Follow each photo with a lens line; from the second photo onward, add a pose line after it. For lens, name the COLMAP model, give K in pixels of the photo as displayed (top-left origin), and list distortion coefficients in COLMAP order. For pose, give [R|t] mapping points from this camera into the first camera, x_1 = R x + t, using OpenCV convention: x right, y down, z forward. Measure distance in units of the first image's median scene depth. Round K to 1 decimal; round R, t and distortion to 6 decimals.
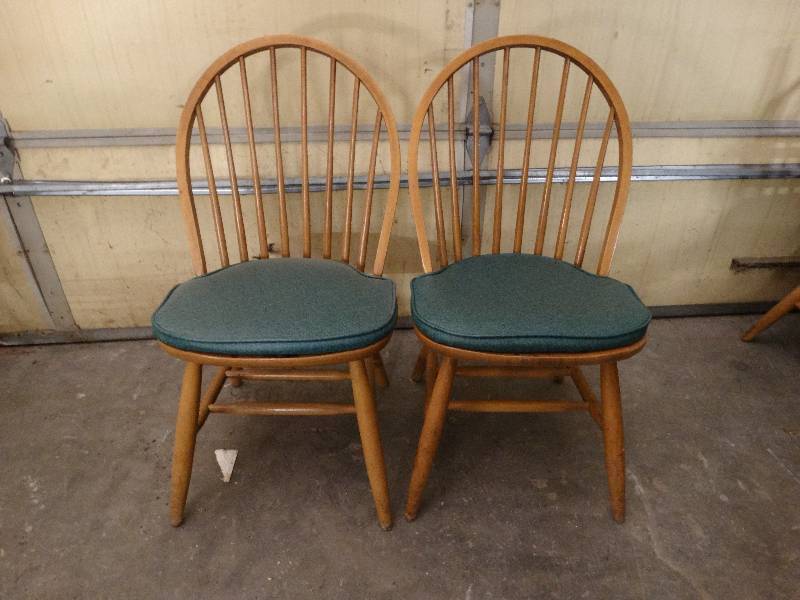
lens RADIAL K [[559.0, 0, 398.0], [0, 559.0, 299.1], [0, 0, 1]] dist [0.000650, -0.002724]
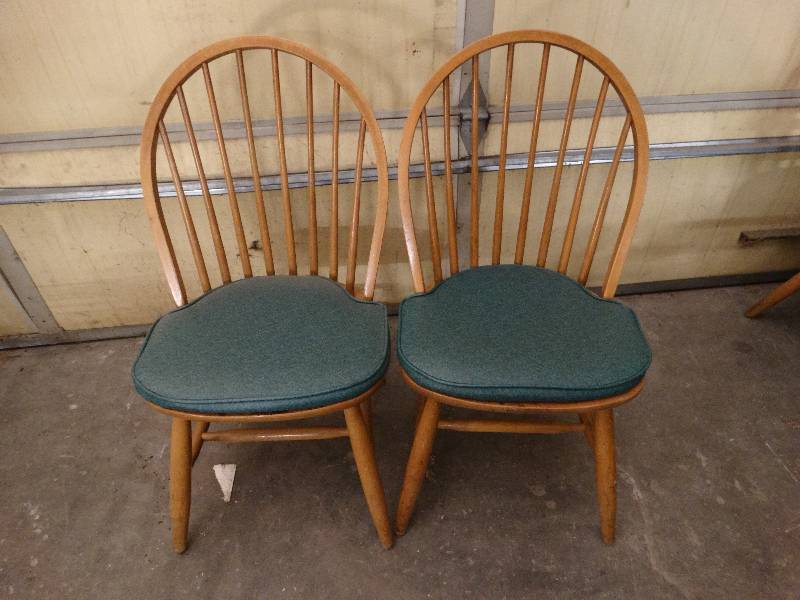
lens RADIAL K [[562.3, 0, 400.6], [0, 562.3, 304.7], [0, 0, 1]] dist [-0.001896, 0.003341]
pose [[0.999379, -0.034747, 0.005797, 0.011146], [0.033408, 0.987050, 0.156895, -0.174309], [-0.011173, -0.156604, 0.987598, 0.056950]]
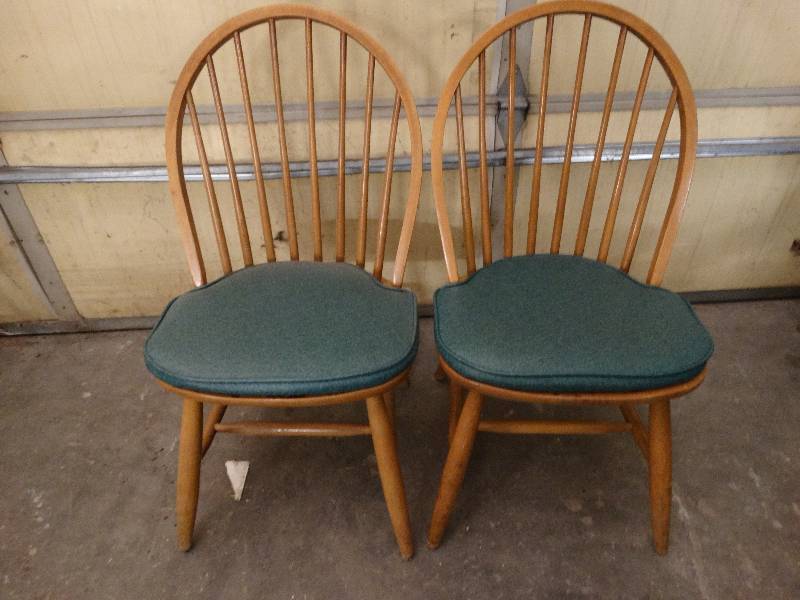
lens RADIAL K [[561.1, 0, 400.1], [0, 561.1, 299.2], [0, 0, 1]] dist [0.000214, -0.002339]
pose [[0.999362, 0.000013, -0.035707, 0.000307], [0.003859, 0.994104, 0.108367, -0.113491], [0.035498, -0.108435, 0.993470, 0.109843]]
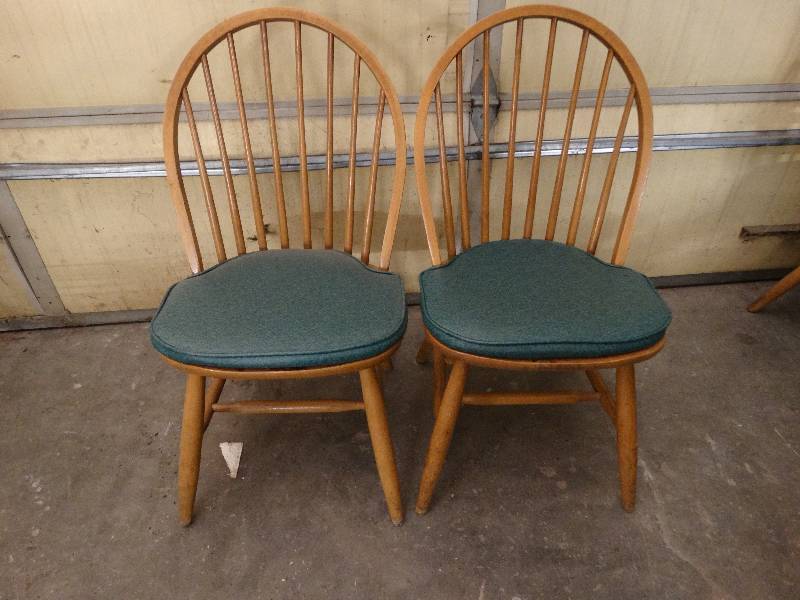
lens RADIAL K [[560.3, 0, 395.7], [0, 560.3, 298.8], [0, 0, 1]] dist [0.000883, -0.001941]
pose [[0.999710, -0.018517, 0.015419, -0.030341], [0.016826, 0.994501, 0.103365, -0.087729], [-0.017249, -0.103075, 0.994524, 0.043142]]
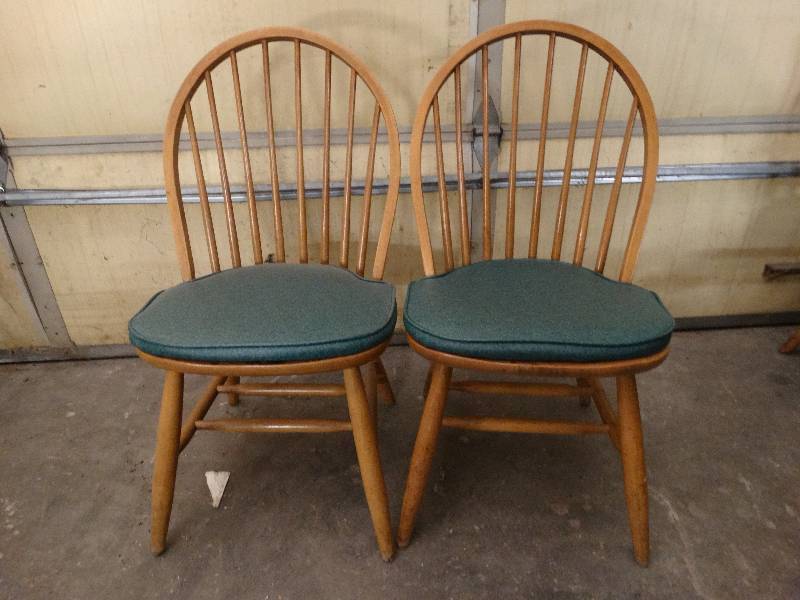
lens RADIAL K [[559.8, 0, 398.3], [0, 559.8, 293.6], [0, 0, 1]] dist [-0.001708, -0.002272]
pose [[0.999315, -0.011352, -0.035237, 0.030031], [0.009282, 0.998251, -0.058377, 0.035417], [0.035838, 0.058010, 0.997673, 0.076629]]
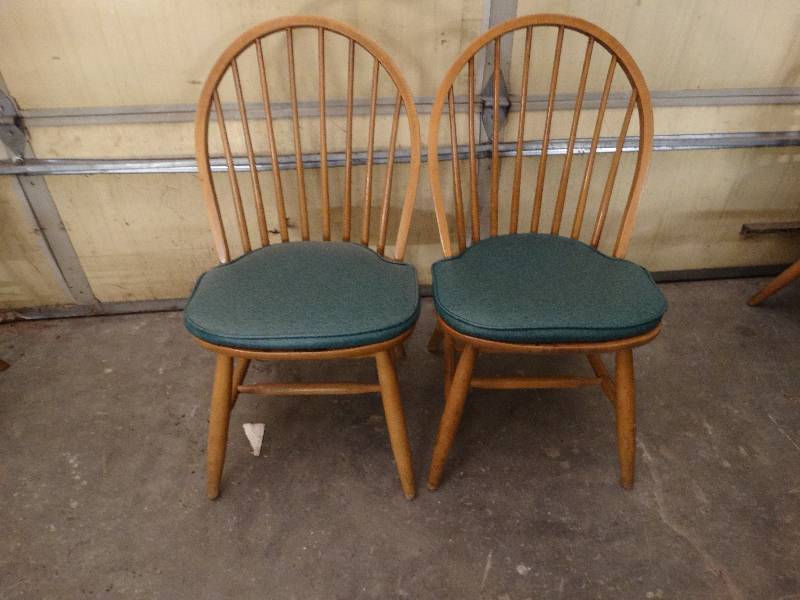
lens RADIAL K [[559.4, 0, 400.8], [0, 559.4, 299.2], [0, 0, 1]] dist [0.000060, -0.002270]
pose [[0.999906, -0.012084, 0.006502, -0.039549], [0.011305, 0.994001, 0.108781, -0.080054], [-0.007778, -0.108698, 0.994044, -0.019668]]
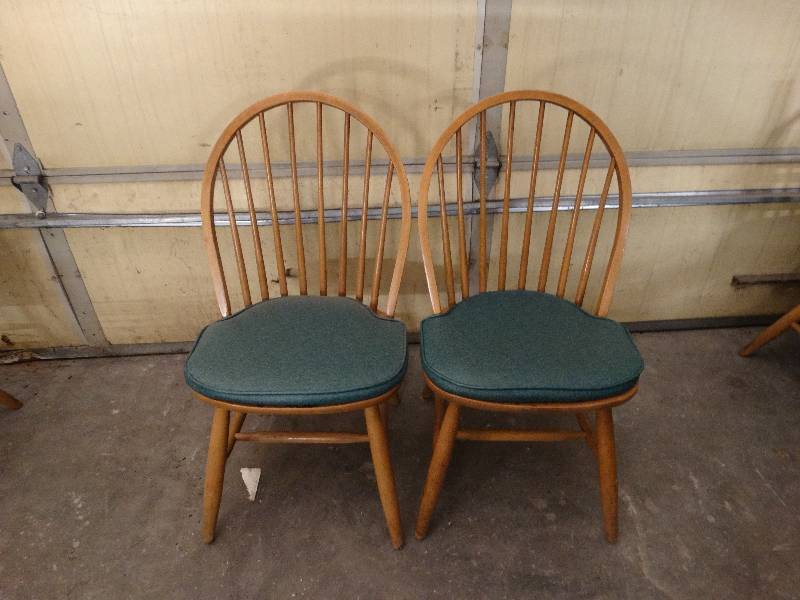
lens RADIAL K [[558.0, 0, 398.8], [0, 558.0, 297.7], [0, 0, 1]] dist [-0.000928, -0.002316]
pose [[0.999797, 0.000098, -0.020127, 0.002254], [0.001045, 0.998385, 0.056797, -0.134362], [0.020100, -0.056807, 0.998183, -0.063166]]
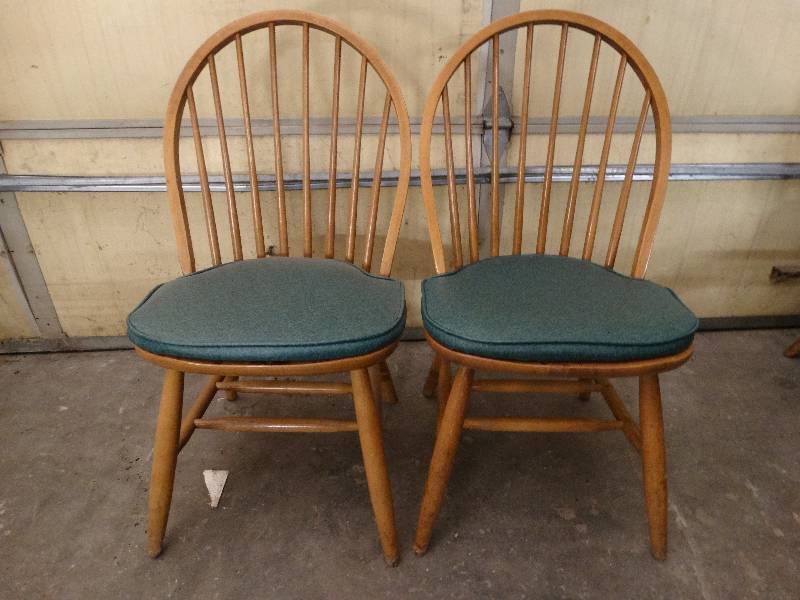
lens RADIAL K [[560.6, 0, 400.8], [0, 560.6, 297.9], [0, 0, 1]] dist [-0.000880, -0.003206]
pose [[0.999816, 0.007220, -0.017752, 0.004629], [-0.007855, 0.999322, -0.035963, 0.024240], [0.017480, 0.036096, 0.999195, 0.102648]]
